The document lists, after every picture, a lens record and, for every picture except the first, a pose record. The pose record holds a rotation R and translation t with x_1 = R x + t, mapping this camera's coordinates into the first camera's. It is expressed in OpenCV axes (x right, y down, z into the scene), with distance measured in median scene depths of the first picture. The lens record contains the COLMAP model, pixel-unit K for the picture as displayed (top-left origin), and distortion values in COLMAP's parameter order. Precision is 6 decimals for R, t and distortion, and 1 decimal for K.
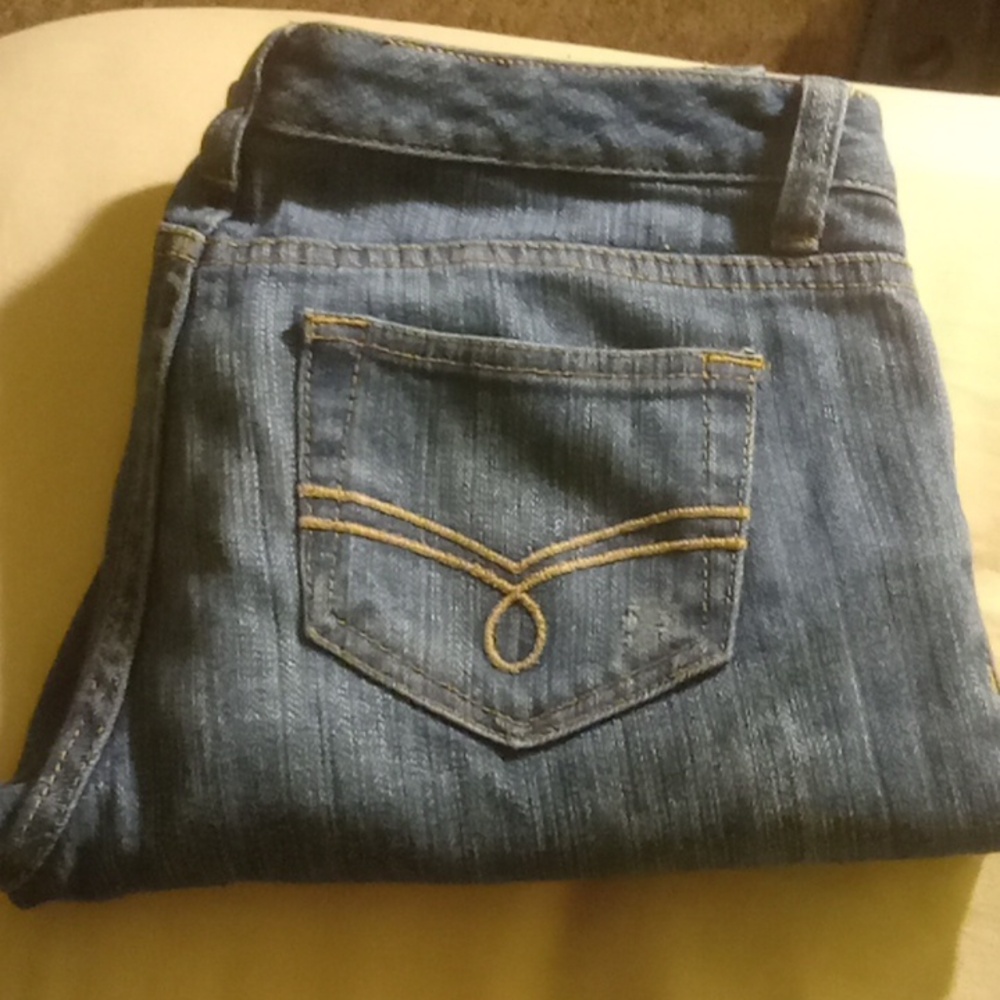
lens RADIAL K [[1353.2, 0, 500.0], [0, 1353.2, 500.0], [0, 0, 1]] dist [0.093905, 0.030915]
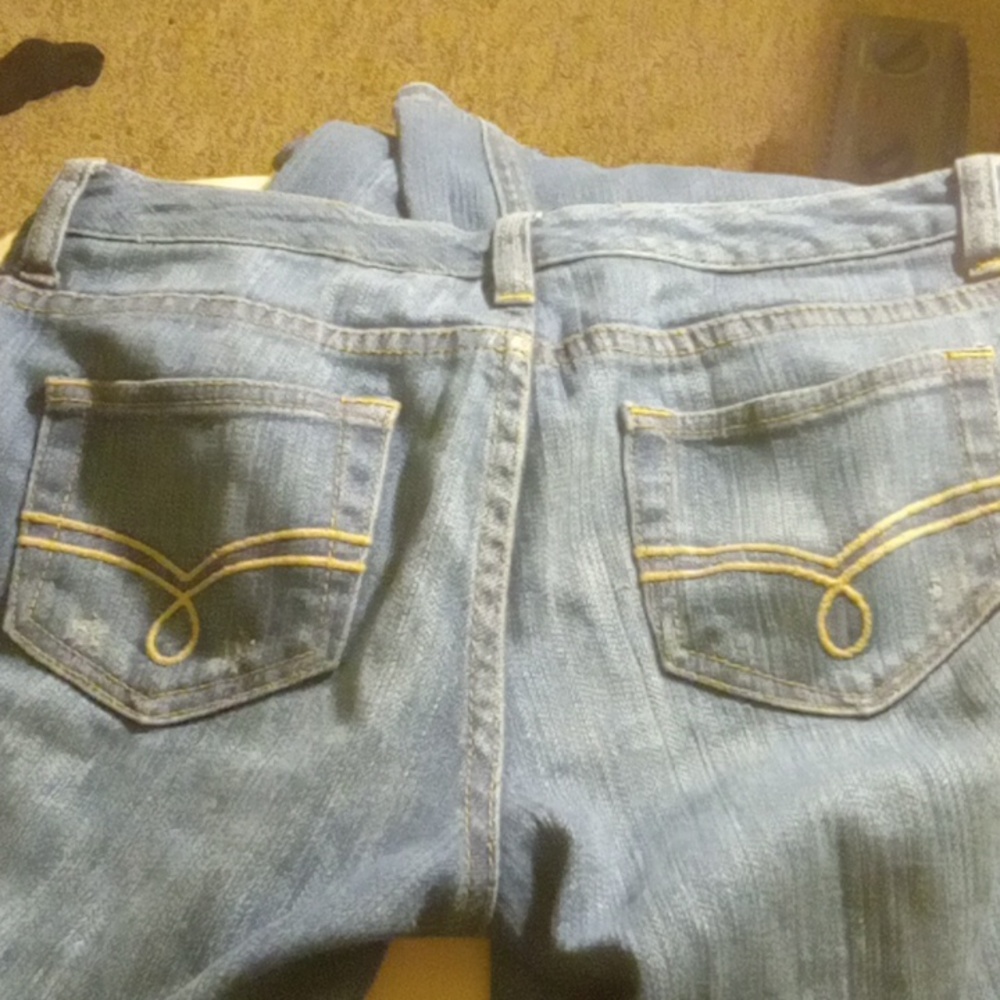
lens RADIAL K [[1353.2, 0, 500.0], [0, 1353.2, 500.0], [0, 0, 1]] dist [0.093905, 0.030915]
pose [[0.948377, -0.251704, -0.192941, -0.014649], [0.243854, 0.967711, -0.063807, -0.005342], [0.202772, 0.013464, 0.979133, -0.234123]]
